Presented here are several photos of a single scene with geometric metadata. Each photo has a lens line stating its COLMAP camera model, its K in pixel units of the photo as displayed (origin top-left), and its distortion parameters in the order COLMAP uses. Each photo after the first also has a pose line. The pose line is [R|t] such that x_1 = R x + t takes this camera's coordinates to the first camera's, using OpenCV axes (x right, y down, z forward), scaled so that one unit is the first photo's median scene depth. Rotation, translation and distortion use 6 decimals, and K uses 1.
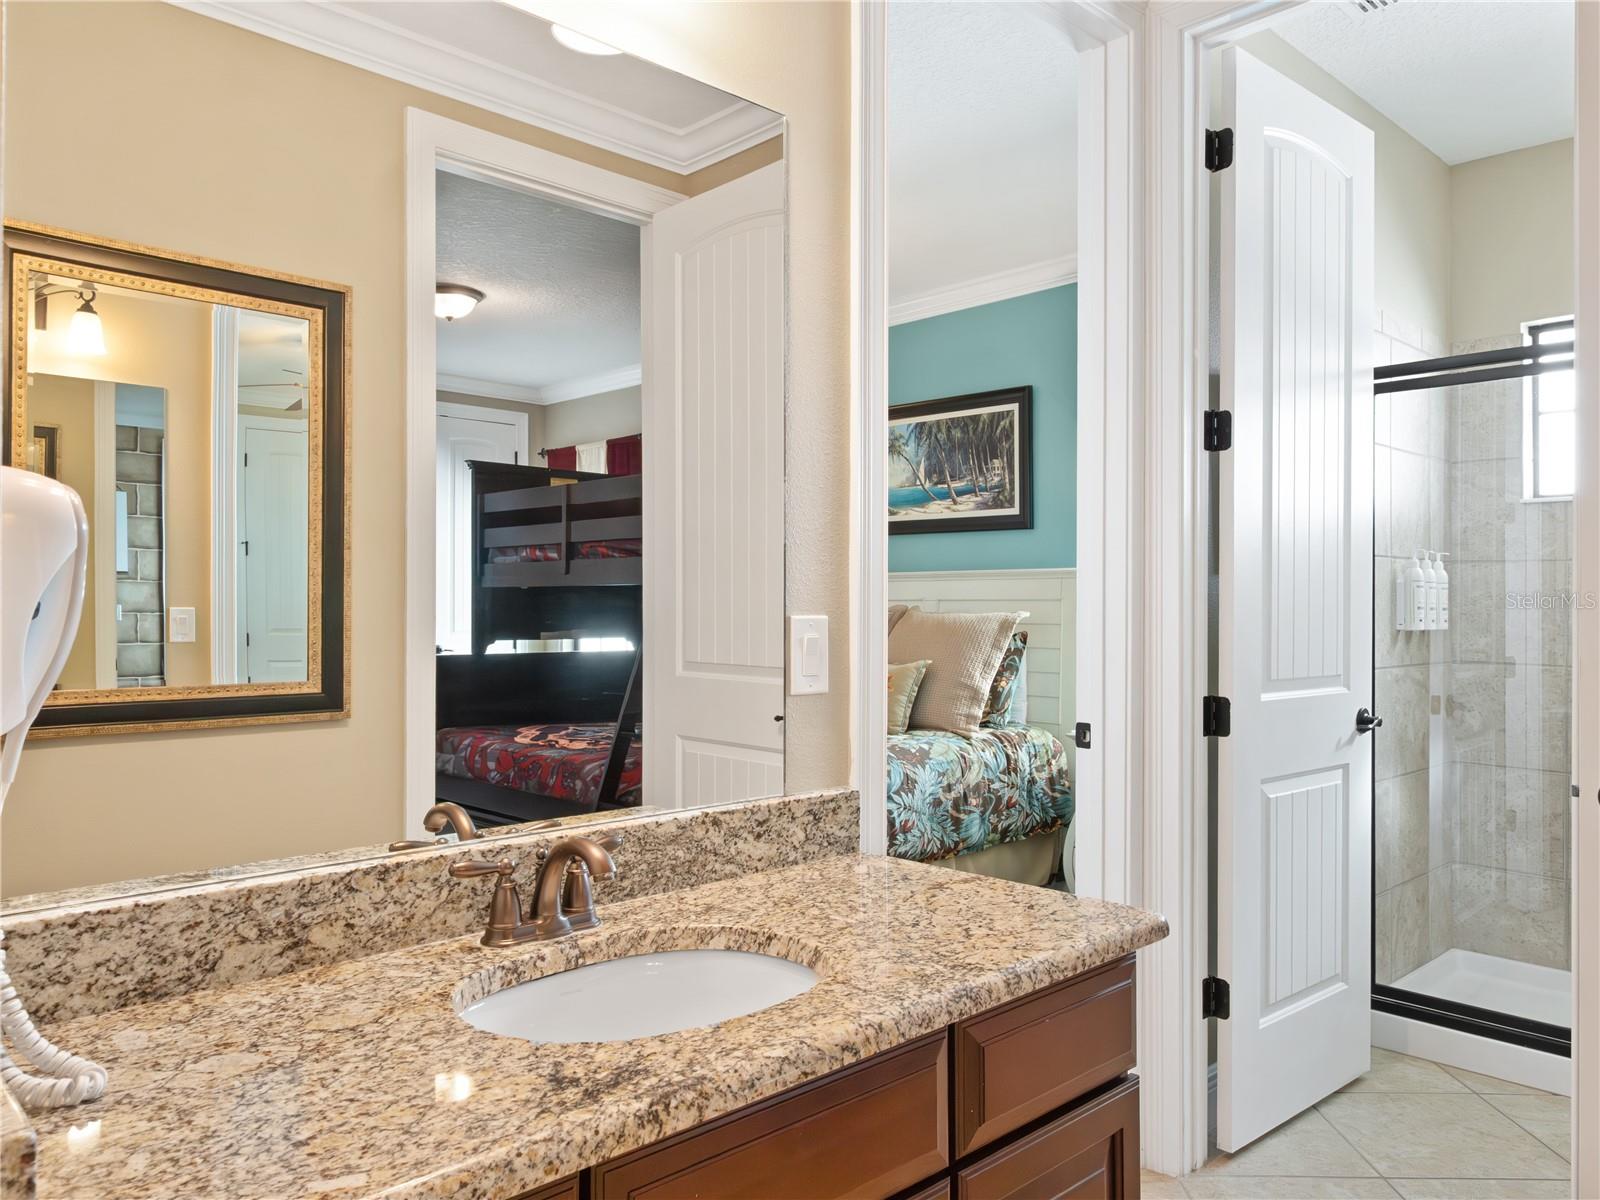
lens RADIAL K [[1216.0, 0, 795.7], [0, 1216.0, 604.2], [0, 0, 1]] dist [0.000409, -0.006948]
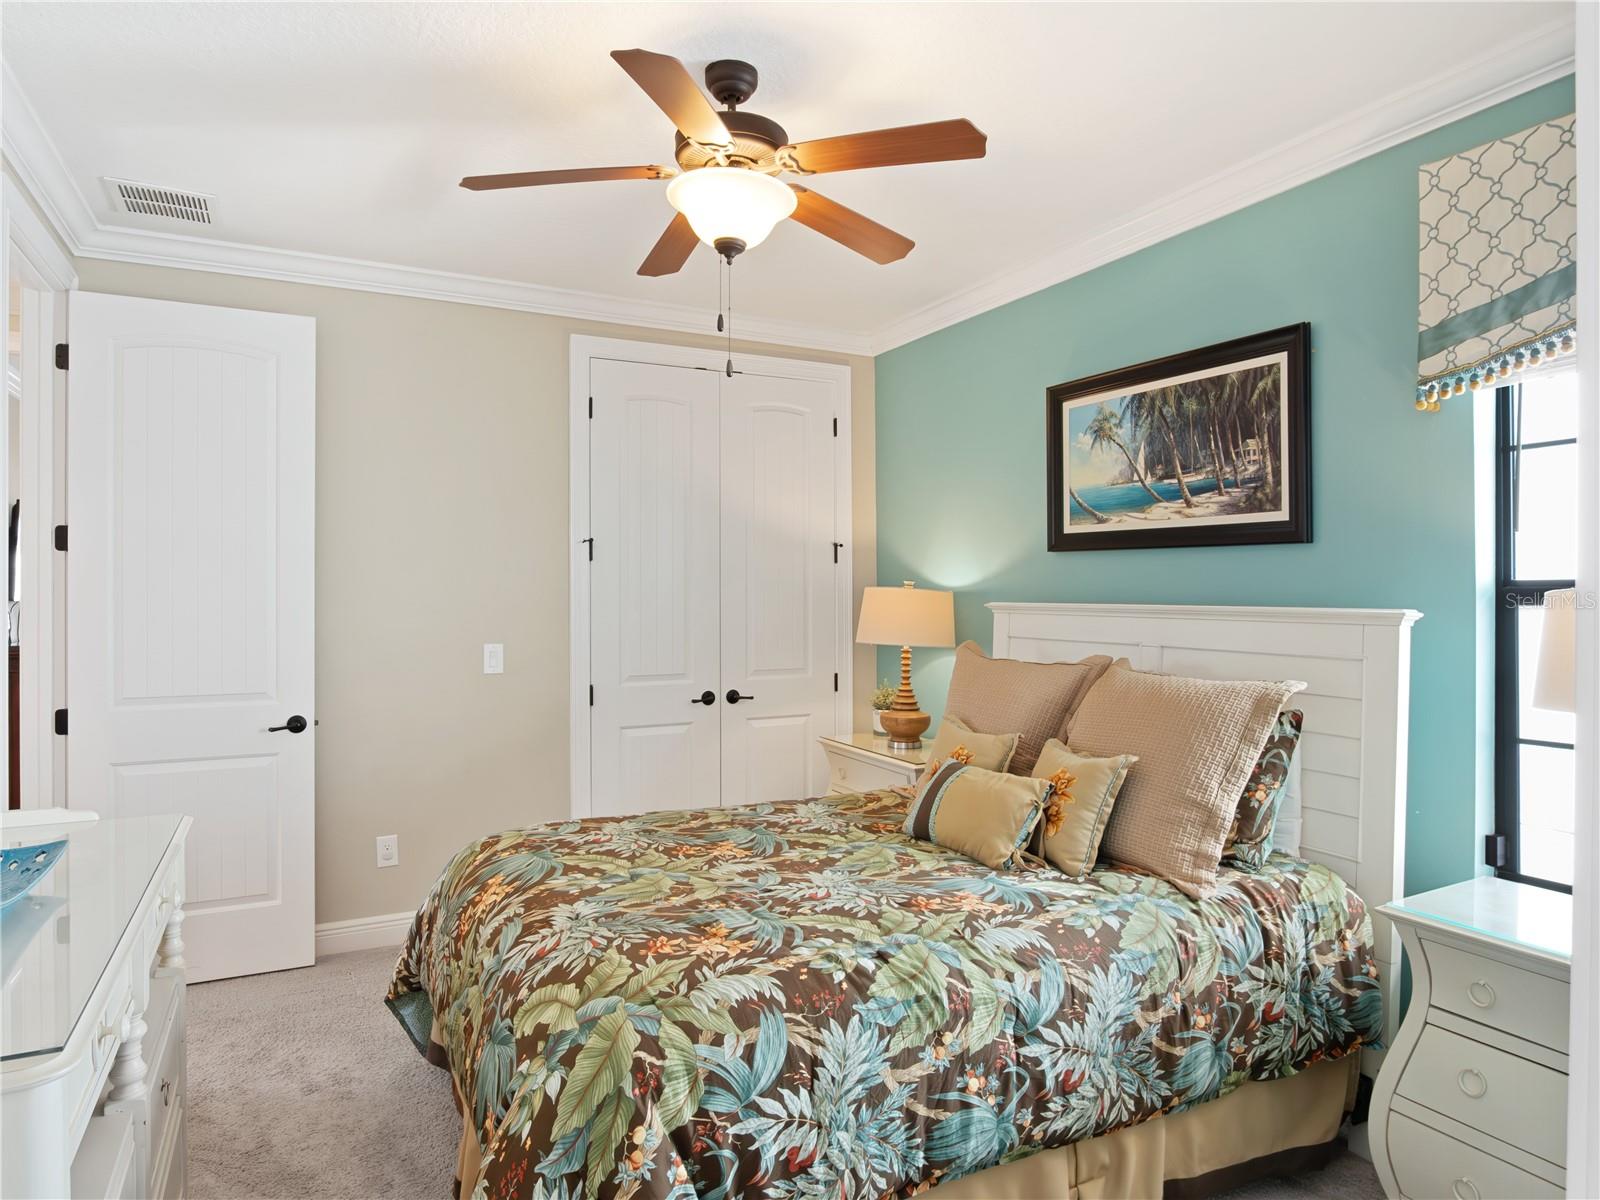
lens RADIAL K [[968.2, 0, 807.8], [0, 968.2, 592.9], [0, 0, 1]] dist [-0.023134, 0.003319]
pose [[0.959829, -0.001472, -0.280581, 0.088000], [0.003973, 0.999957, 0.008346, -0.044244], [0.280557, -0.009126, 0.959794, 0.469469]]
